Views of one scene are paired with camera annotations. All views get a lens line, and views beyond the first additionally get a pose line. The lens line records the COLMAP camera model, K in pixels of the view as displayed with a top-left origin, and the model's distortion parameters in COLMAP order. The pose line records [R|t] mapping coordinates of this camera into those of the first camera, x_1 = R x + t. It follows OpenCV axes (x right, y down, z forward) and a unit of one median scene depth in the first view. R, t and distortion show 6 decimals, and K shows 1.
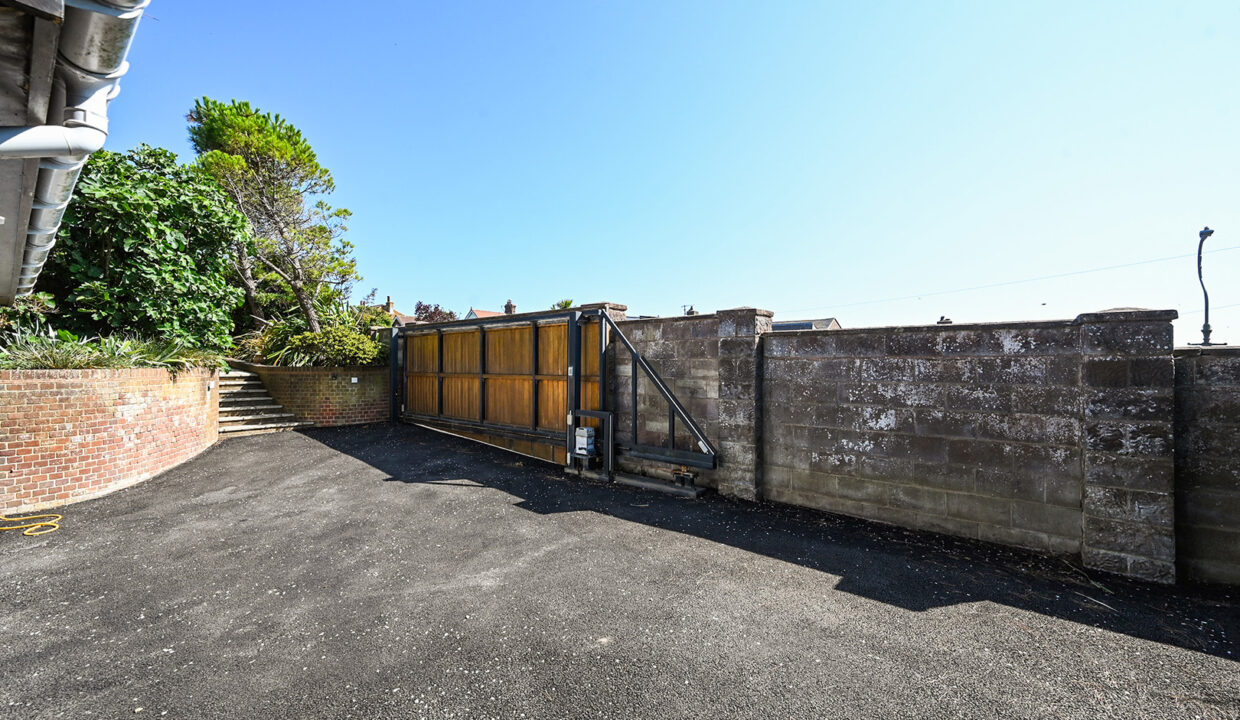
lens RADIAL K [[487.6, 0, 617.1], [0, 487.6, 363.5], [0, 0, 1]] dist [-0.012621, -0.000086]
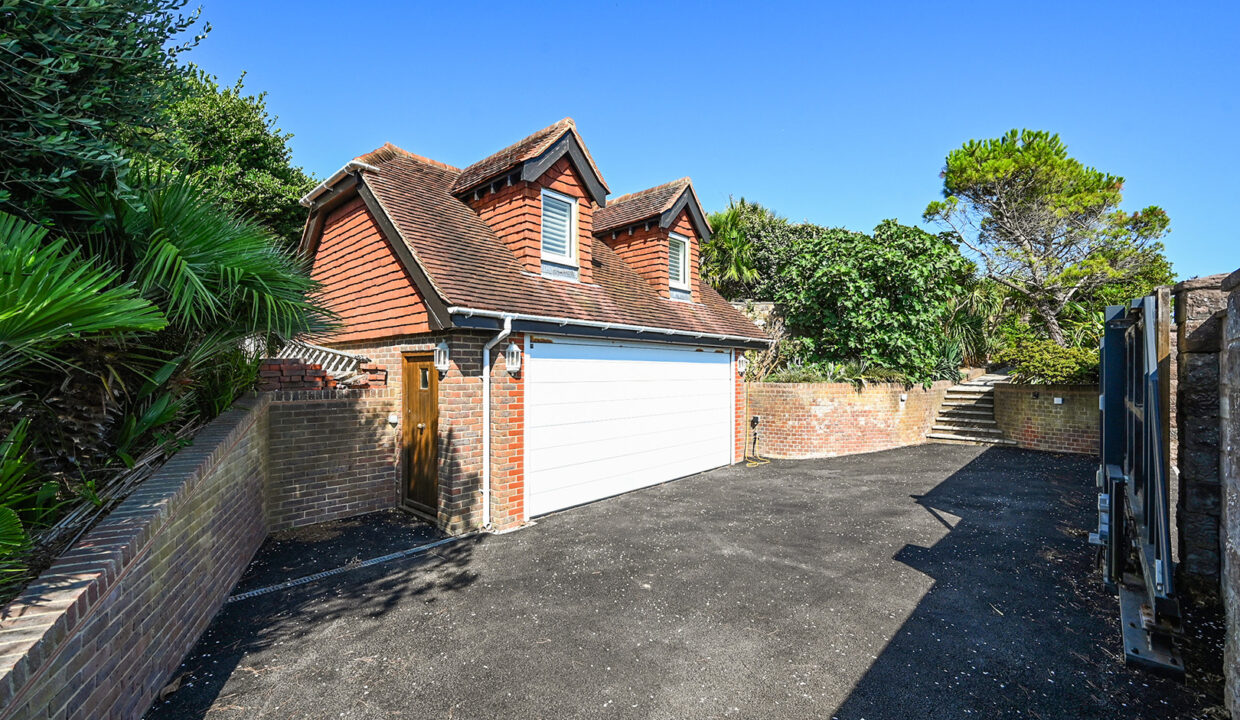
lens RADIAL K [[487.6, 0, 617.1], [0, 487.6, 363.5], [0, 0, 1]] dist [-0.012621, -0.000086]
pose [[-0.074310, -0.017516, -0.997081, 0.701278], [-0.004688, 0.999841, -0.017215, -0.025438], [0.997224, 0.003395, -0.074381, 0.510481]]
